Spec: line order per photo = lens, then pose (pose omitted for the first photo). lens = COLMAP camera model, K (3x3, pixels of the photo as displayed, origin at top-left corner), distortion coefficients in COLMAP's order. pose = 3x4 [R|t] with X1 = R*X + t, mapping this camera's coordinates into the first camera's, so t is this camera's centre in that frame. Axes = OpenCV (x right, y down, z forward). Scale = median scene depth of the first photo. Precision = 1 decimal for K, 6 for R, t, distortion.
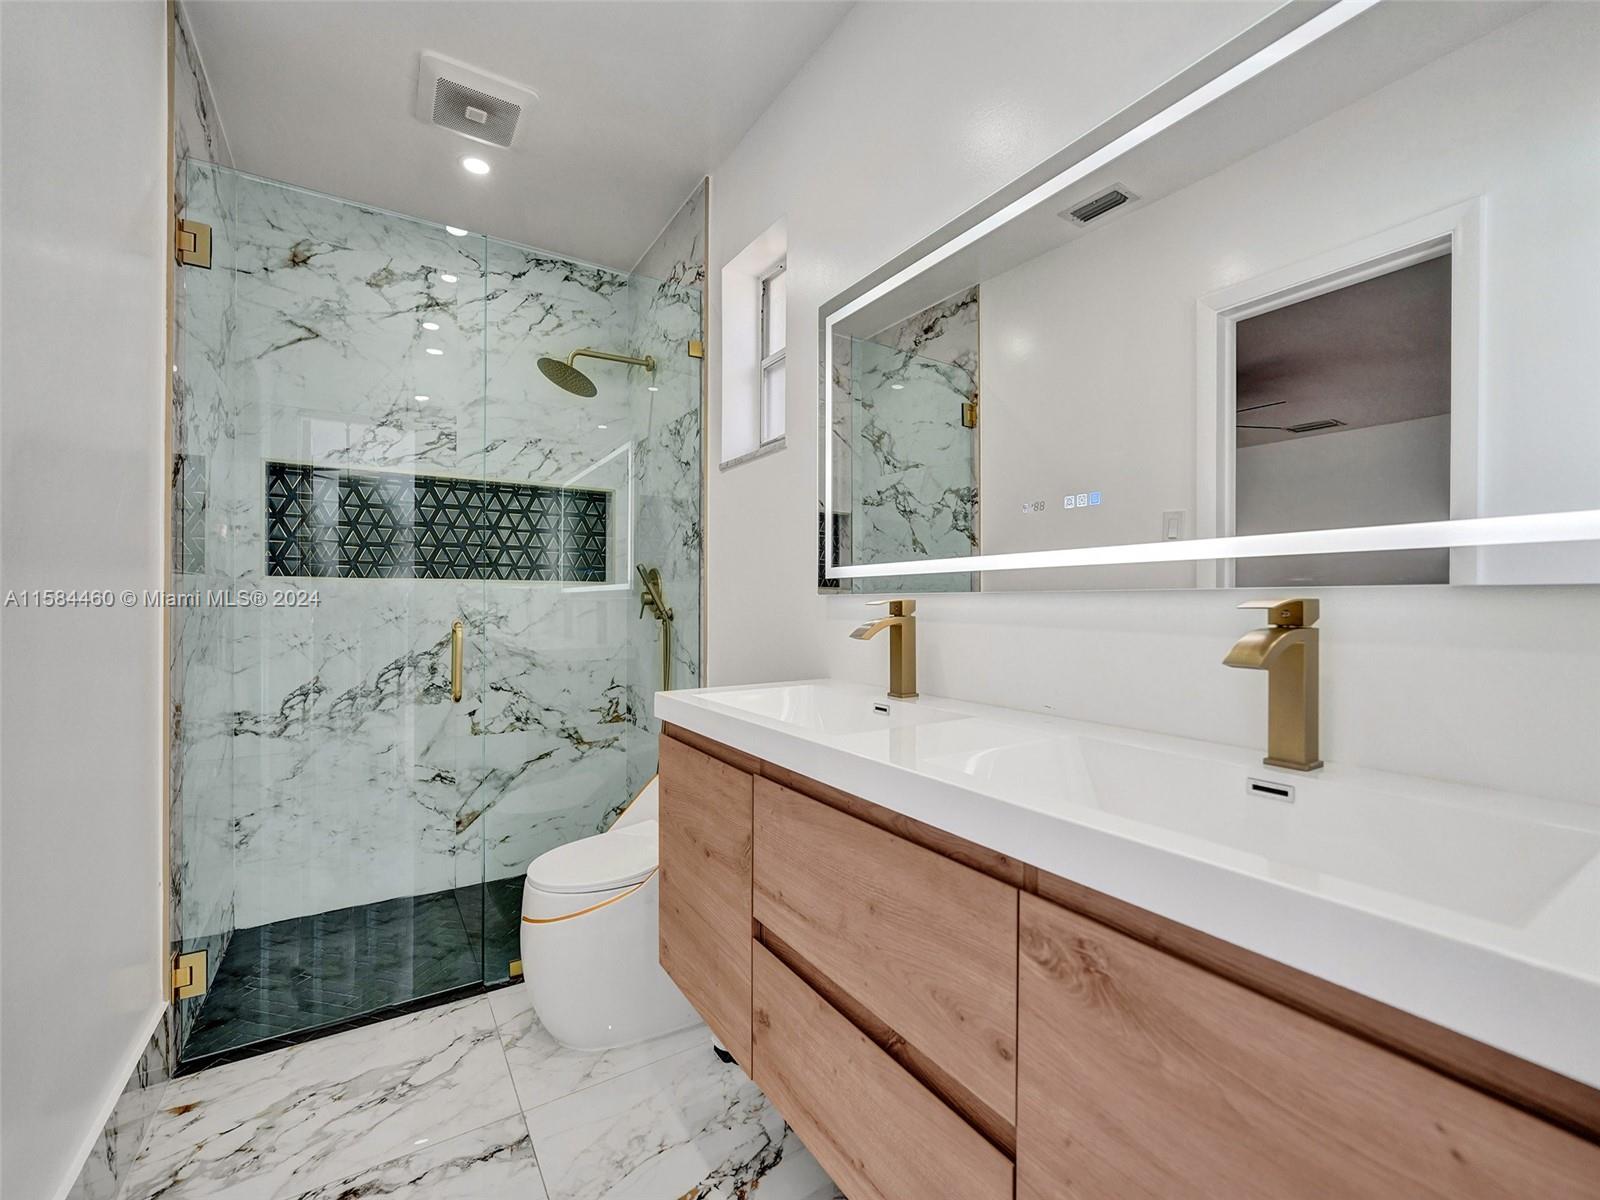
lens RADIAL K [[661.9, 0, 802.0], [0, 661.9, 597.3], [0, 0, 1]] dist [-0.012681, 0.000366]
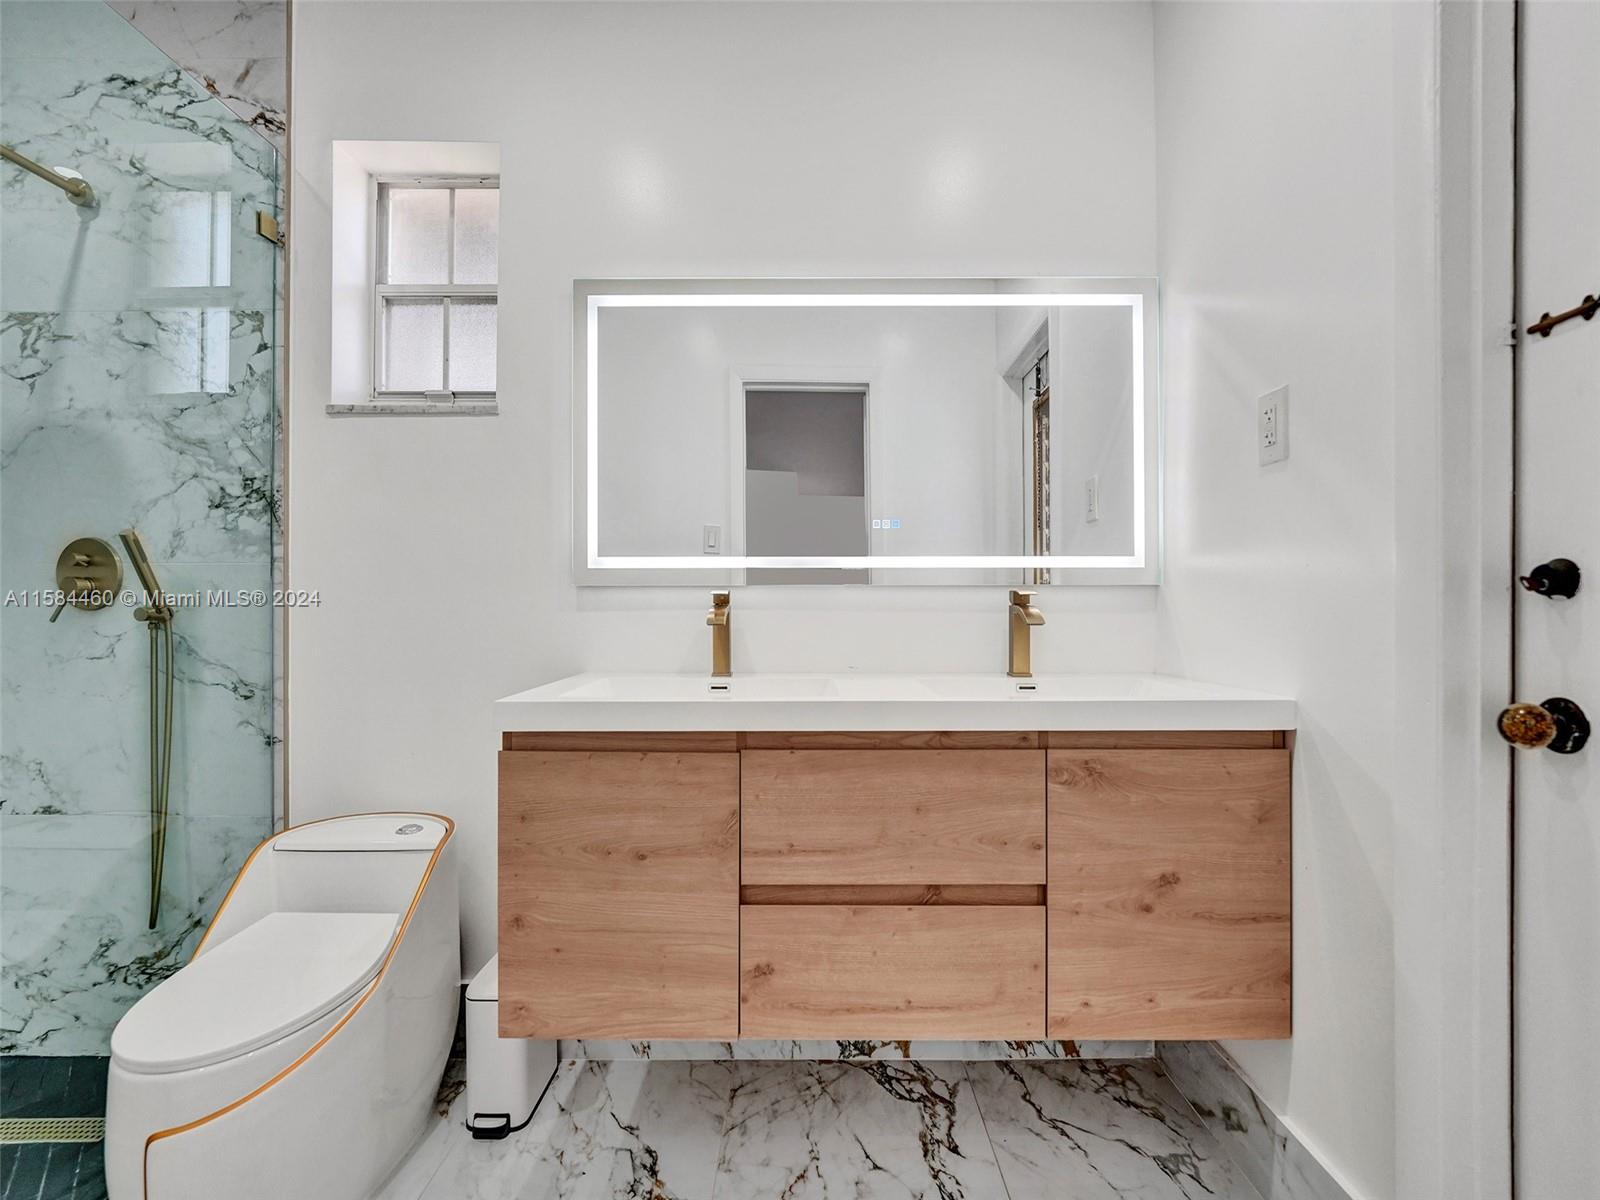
lens RADIAL K [[649.9, 0, 801.7], [0, 649.9, 602.7], [0, 0, 1]] dist [-0.014132, 0.004109]
pose [[0.556147, 0.002643, 0.831080, -0.308101], [-0.005754, 0.999983, 0.000670, 0.010421], [-0.831064, -0.005155, 0.556153, 0.119287]]
